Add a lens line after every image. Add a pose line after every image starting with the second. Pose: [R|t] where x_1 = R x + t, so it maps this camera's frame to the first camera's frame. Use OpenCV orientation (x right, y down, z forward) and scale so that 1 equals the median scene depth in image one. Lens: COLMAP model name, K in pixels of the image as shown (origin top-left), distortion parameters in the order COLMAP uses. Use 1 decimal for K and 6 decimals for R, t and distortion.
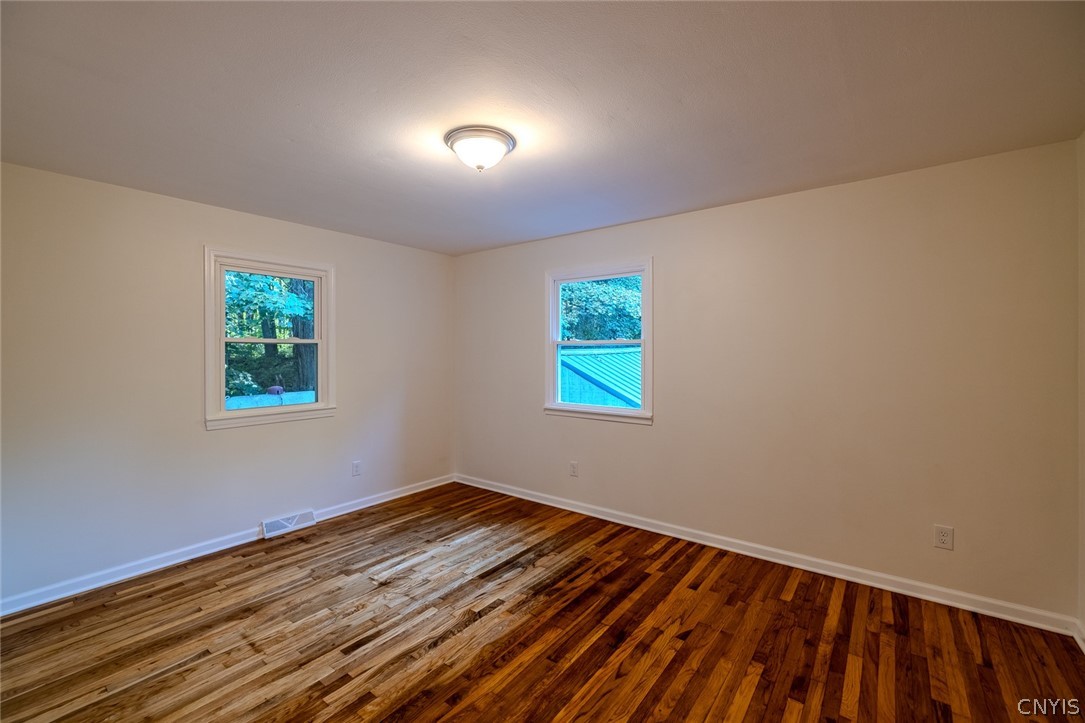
lens RADIAL K [[461.0, 0, 544.6], [0, 461.0, 358.6], [0, 0, 1]] dist [-0.000219, -0.000596]
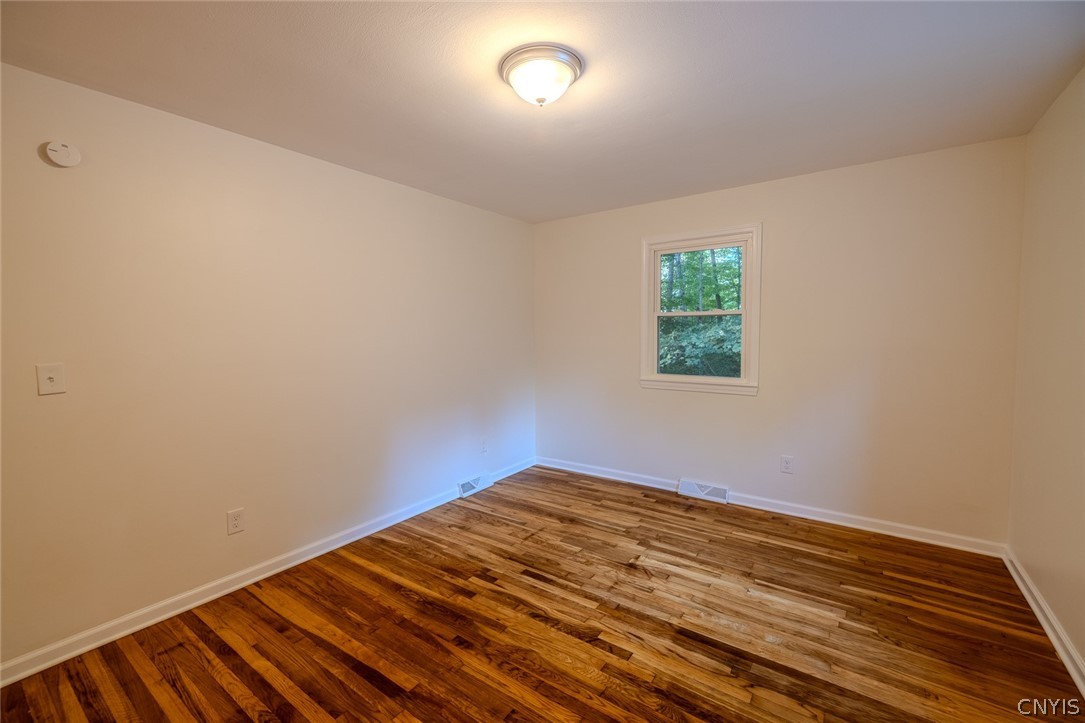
lens RADIAL K [[461.0, 0, 536.5], [0, 461.0, 363.5], [0, 0, 1]] dist [-0.000219, -0.000596]
pose [[0.011187, 0.074294, -0.997174, 0.554885], [-0.003256, 0.997233, 0.074262, -0.002743], [0.999932, 0.002416, 0.011398, 0.759548]]
